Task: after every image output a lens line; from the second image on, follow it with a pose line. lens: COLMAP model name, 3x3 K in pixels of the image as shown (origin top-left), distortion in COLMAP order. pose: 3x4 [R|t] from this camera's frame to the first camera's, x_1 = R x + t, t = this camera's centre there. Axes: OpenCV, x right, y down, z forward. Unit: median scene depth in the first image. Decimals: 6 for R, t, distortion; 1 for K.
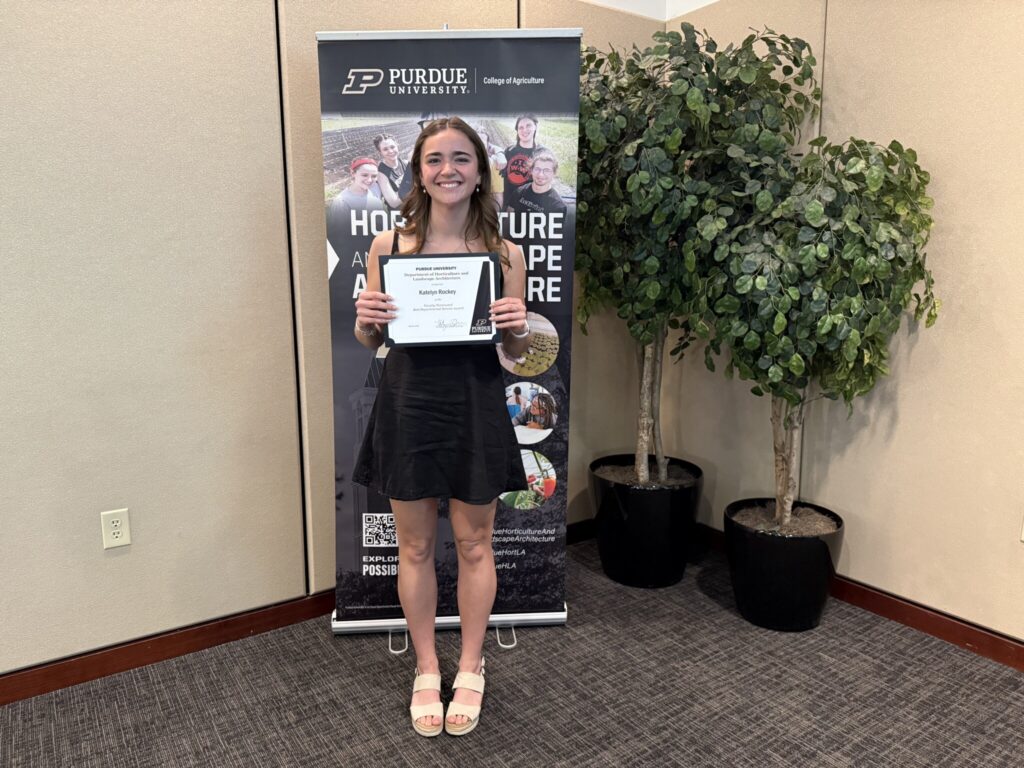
lens RADIAL K [[723.7, 0, 514.5], [0, 723.7, 385.0], [0, 0, 1]] dist [0.029869, -0.041898]
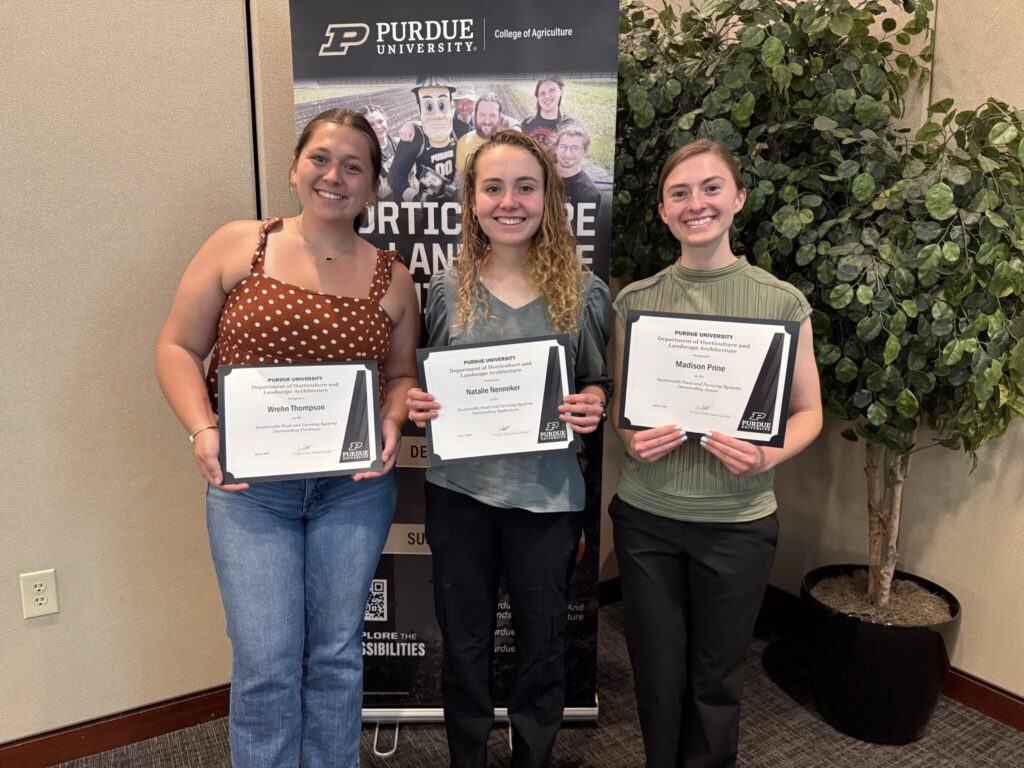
lens RADIAL K [[742.0, 0, 506.7], [0, 742.0, 388.7], [0, 0, 1]] dist [-0.005200, 0.002183]
pose [[0.997193, 0.012713, -0.073792, 0.031168], [-0.013210, 0.999893, -0.006244, -0.032626], [0.073705, 0.007202, 0.997254, 0.199763]]
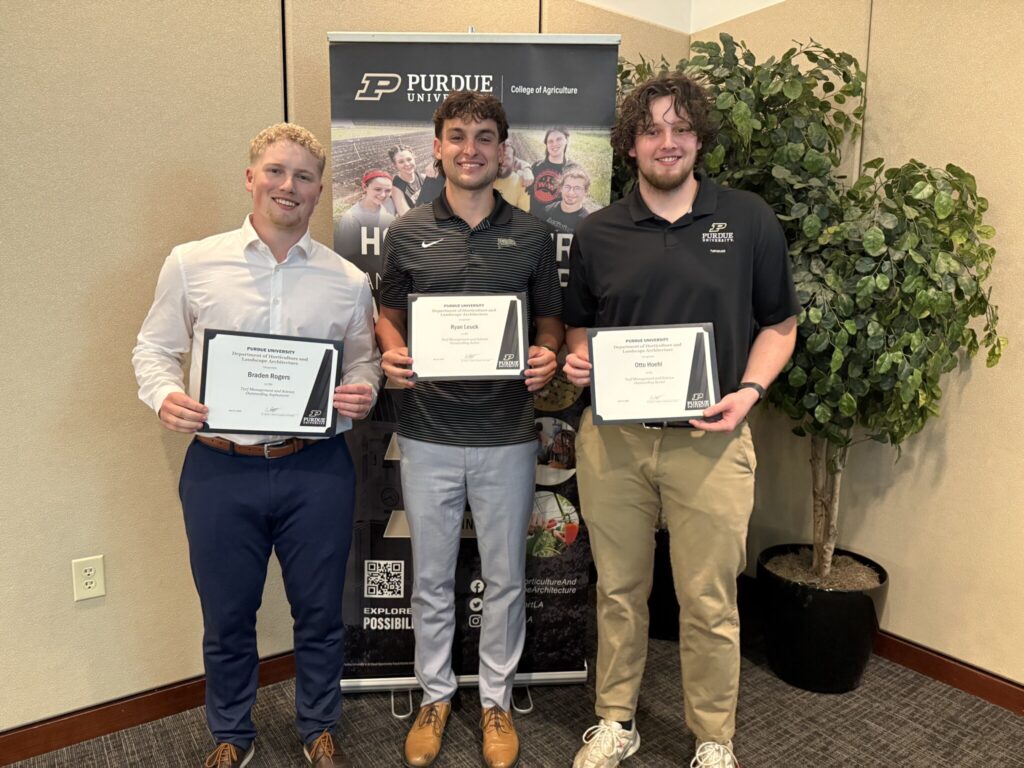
lens RADIAL K [[730.7, 0, 515.6], [0, 730.7, 384.2], [0, 0, 1]] dist [0.024103, -0.030100]
pose [[0.999665, 0.016067, 0.020311, -0.046409], [-0.015631, 0.999648, -0.021427, -0.027164], [-0.020648, 0.021102, 0.999564, 0.083024]]
